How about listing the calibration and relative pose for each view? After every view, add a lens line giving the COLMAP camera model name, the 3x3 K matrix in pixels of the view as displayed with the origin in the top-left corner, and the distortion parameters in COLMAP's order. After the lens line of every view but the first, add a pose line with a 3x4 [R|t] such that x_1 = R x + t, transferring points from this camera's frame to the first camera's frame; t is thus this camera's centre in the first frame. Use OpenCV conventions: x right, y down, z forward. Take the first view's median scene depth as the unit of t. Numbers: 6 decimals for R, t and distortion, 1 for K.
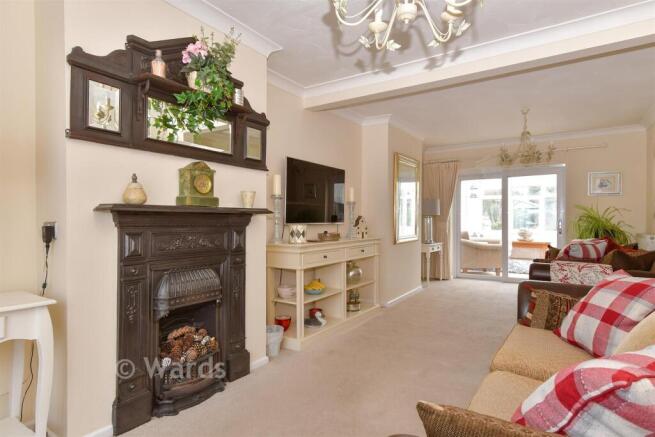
lens RADIAL K [[375.1, 0, 327.6], [0, 375.1, 216.8], [0, 0, 1]] dist [0.002162, 0.000386]
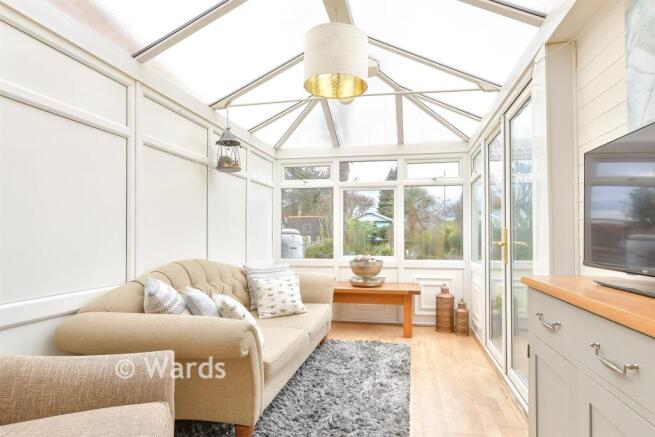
lens RADIAL K [[375.1, 0, 328.2], [0, 375.1, 222.7], [0, 0, 1]] dist [0.002162, 0.000386]
pose [[0.936645, 0.008136, 0.350186, 0.290689], [0.001057, 0.999660, -0.026054, 0.004259], [-0.350279, 0.024774, 0.936318, 0.533345]]
